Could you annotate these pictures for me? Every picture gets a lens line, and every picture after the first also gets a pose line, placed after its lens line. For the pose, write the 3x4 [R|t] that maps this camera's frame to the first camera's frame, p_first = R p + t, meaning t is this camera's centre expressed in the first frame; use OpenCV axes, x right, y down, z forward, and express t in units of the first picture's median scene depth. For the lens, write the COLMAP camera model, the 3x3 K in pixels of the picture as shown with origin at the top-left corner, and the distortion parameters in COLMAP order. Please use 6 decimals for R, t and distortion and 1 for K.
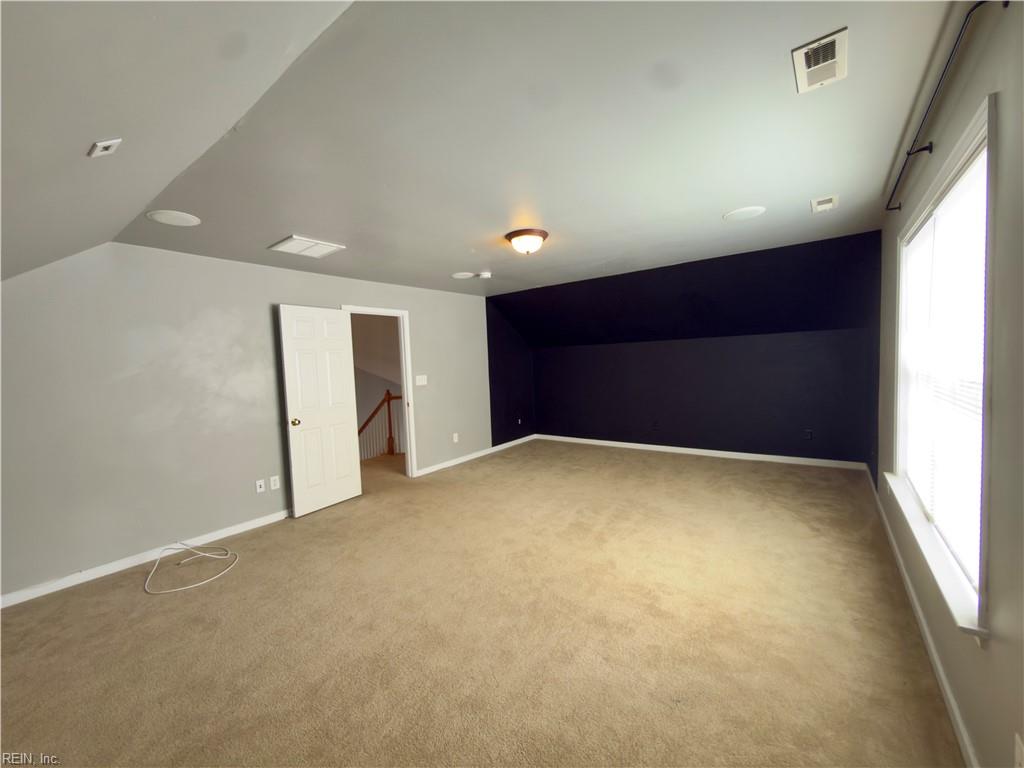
lens RADIAL K [[408.9, 0, 512.0], [0, 408.9, 384.0], [0, 0, 1]] dist [-0.000678, -0.000010]
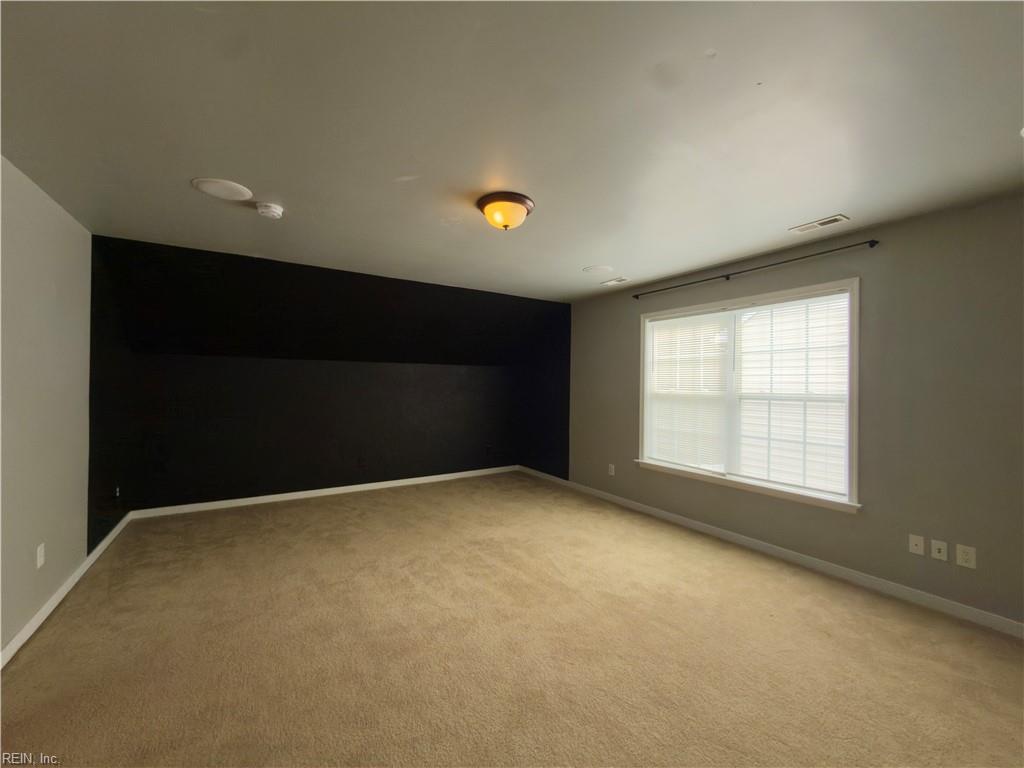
lens RADIAL K [[408.9, 0, 512.0], [0, 408.9, 384.0], [0, 0, 1]] dist [-0.000678, -0.000010]
pose [[0.337528, 0.047628, 0.940110, -0.523102], [0.024878, 0.997919, -0.059489, 0.001253], [-0.940987, 0.043467, 0.335641, 0.618402]]
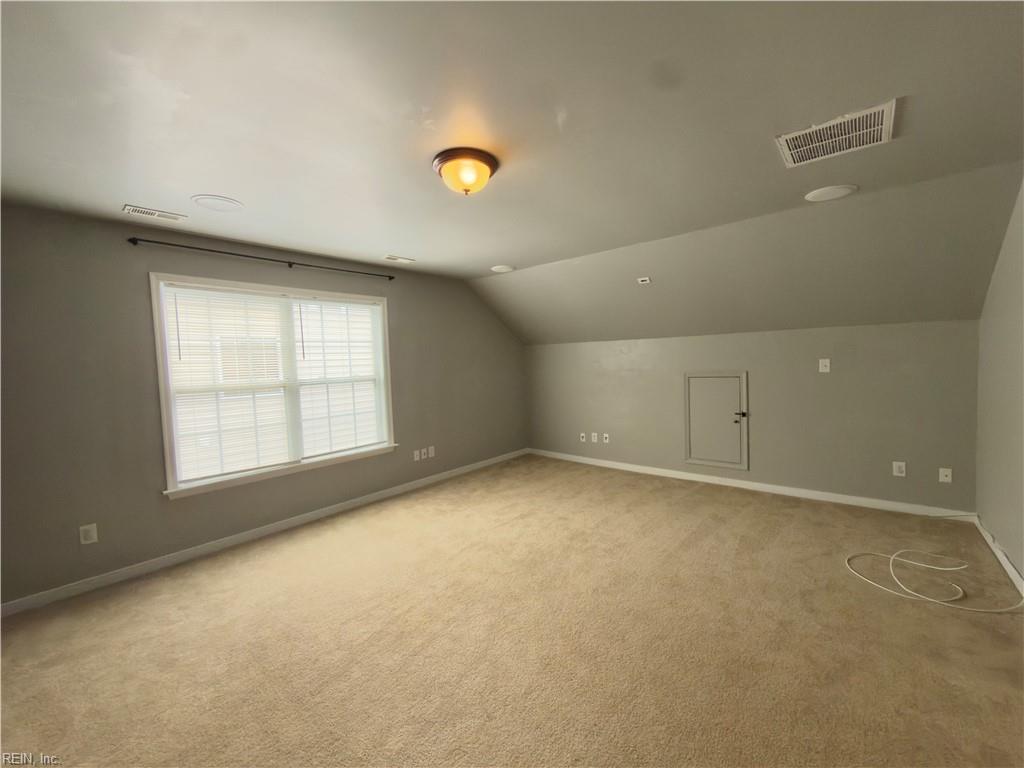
lens RADIAL K [[422.6, 0, 502.0], [0, 422.6, 381.0], [0, 0, 1]] dist [0.000648, 0.000069]
pose [[-0.995339, 0.076547, 0.058657, -0.030538], [0.082098, 0.991700, 0.098947, -0.074459], [-0.050596, 0.103301, -0.993362, 1.379314]]
